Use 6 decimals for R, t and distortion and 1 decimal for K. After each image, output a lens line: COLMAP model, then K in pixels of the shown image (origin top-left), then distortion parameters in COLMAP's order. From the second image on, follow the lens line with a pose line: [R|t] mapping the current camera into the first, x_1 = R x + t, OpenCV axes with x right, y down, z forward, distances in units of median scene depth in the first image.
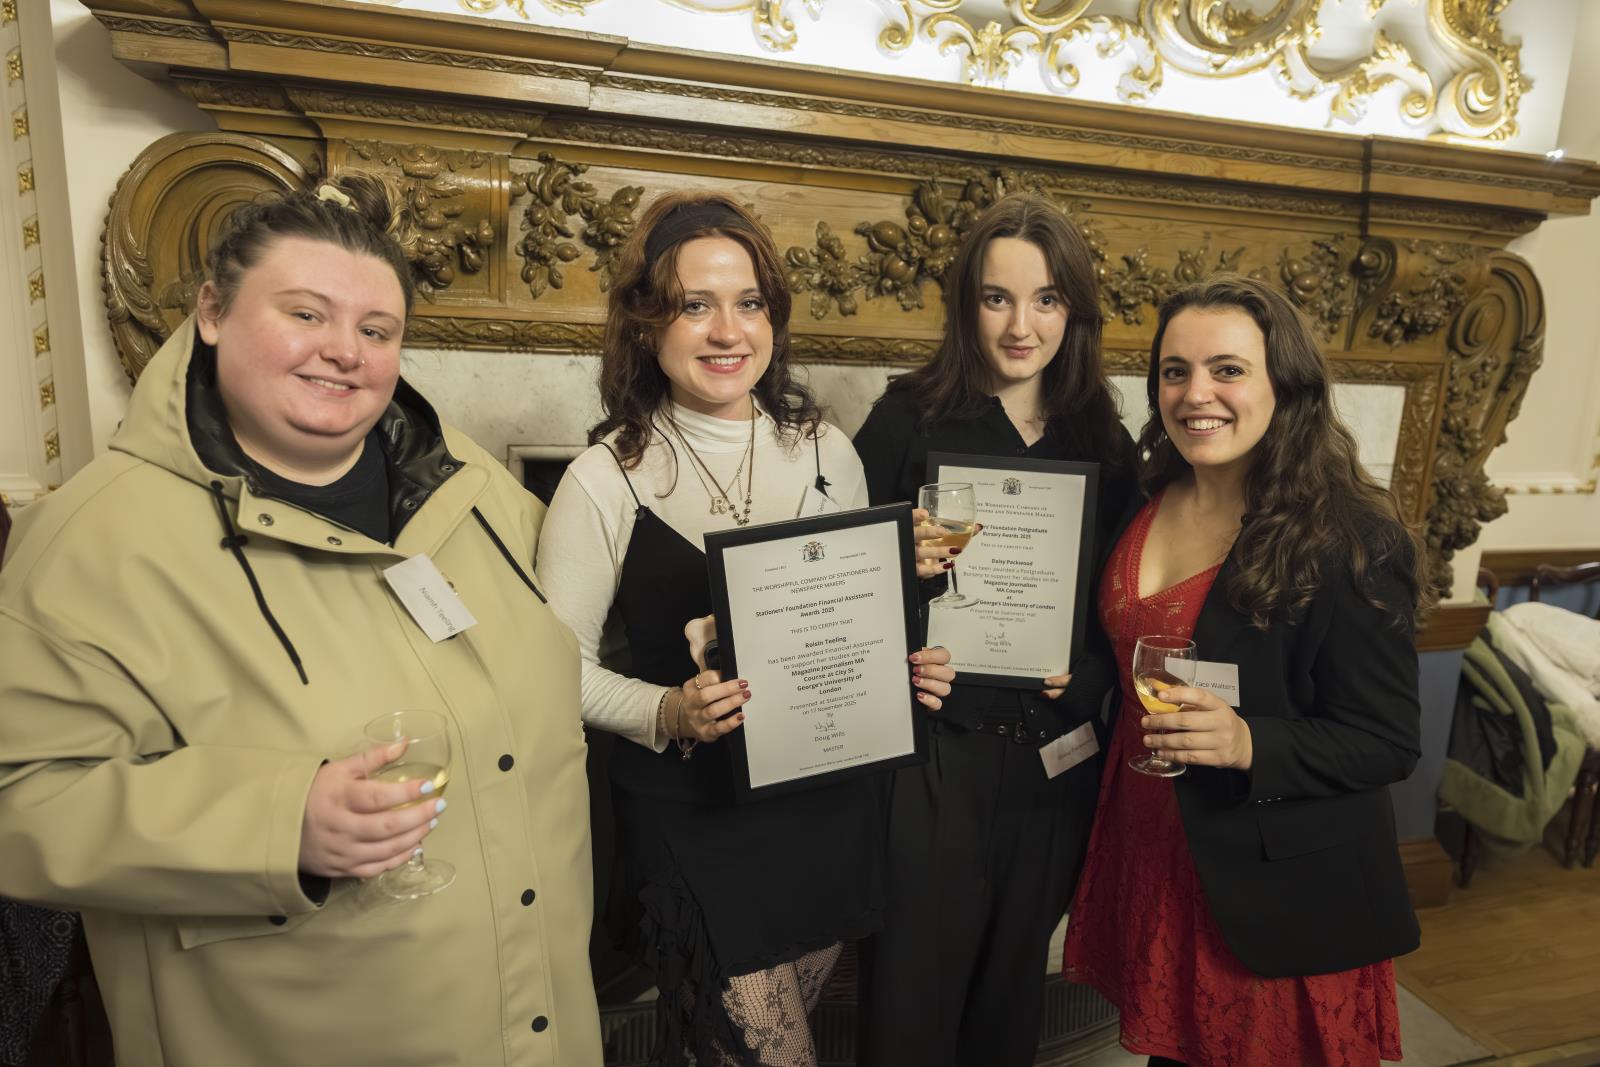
lens RADIAL K [[1150.0, 0, 804.2], [0, 1150.0, 536.4], [0, 0, 1]] dist [-0.003270, -0.002476]
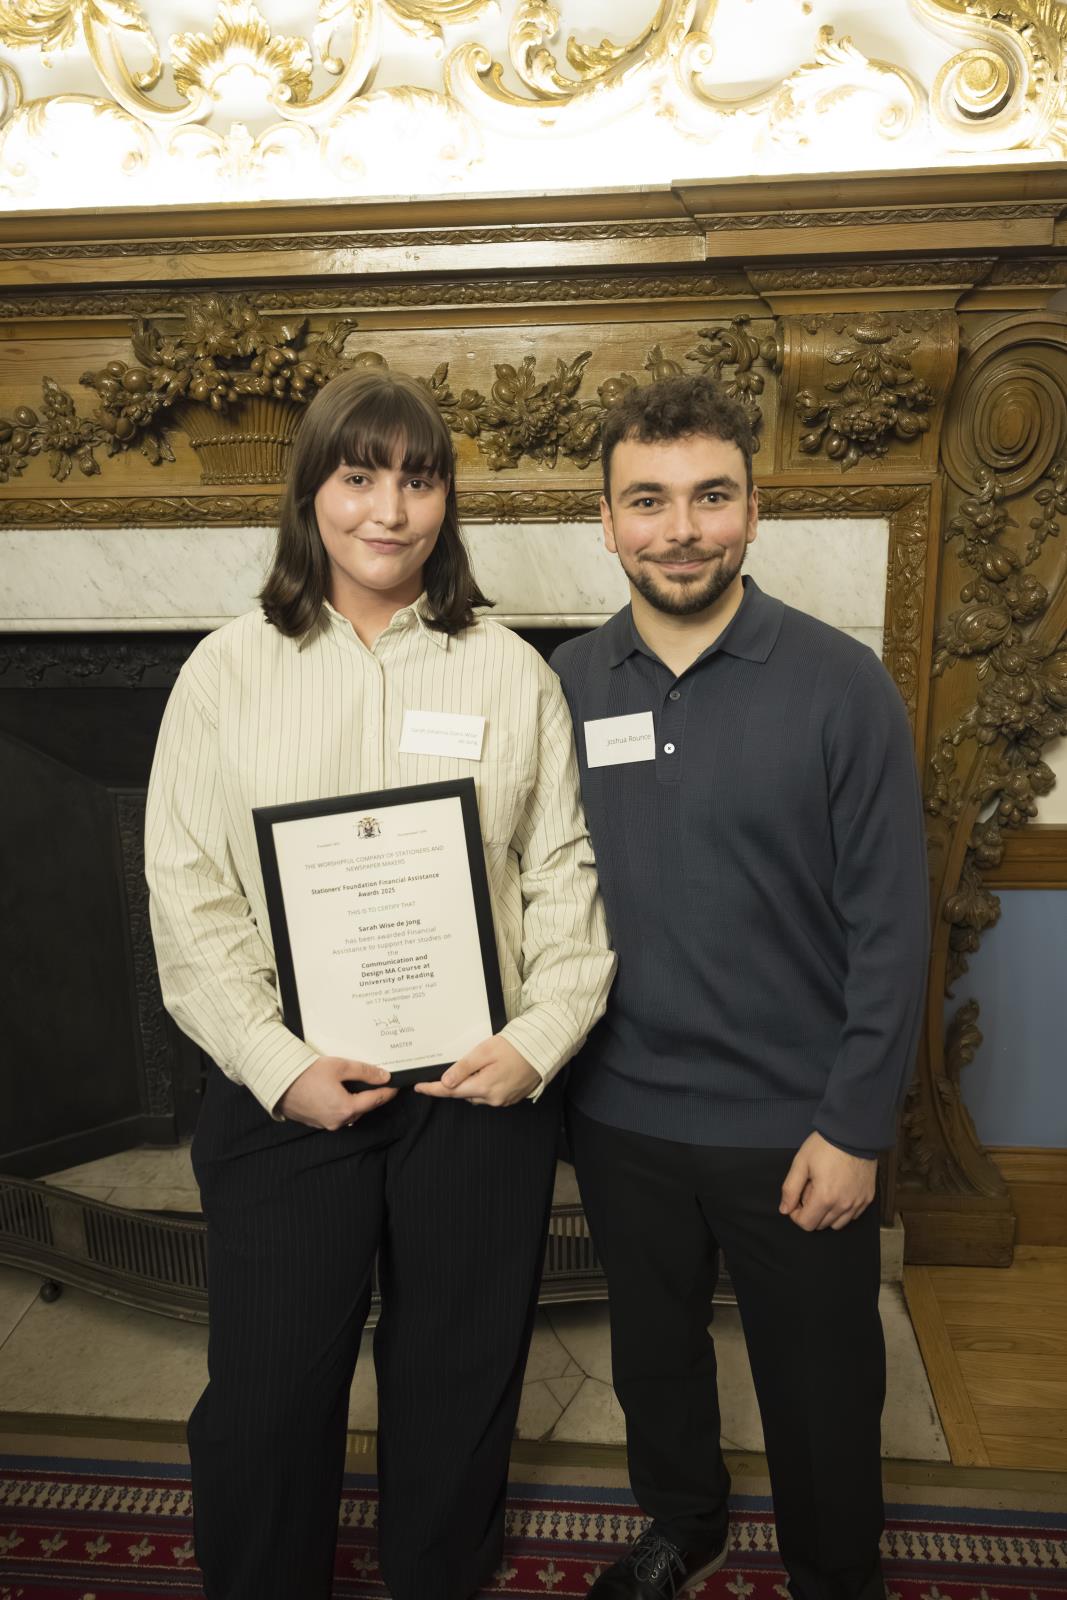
lens RADIAL K [[1177.9, 0, 533.1], [0, 1177.9, 727.3], [0, 0, 1]] dist [0.002821, -0.003157]
pose [[0.910171, 0.022136, -0.413642, 0.645116], [-0.015130, 0.999681, 0.020204, -0.011396], [0.413957, -0.012130, 0.910216, 0.237556]]
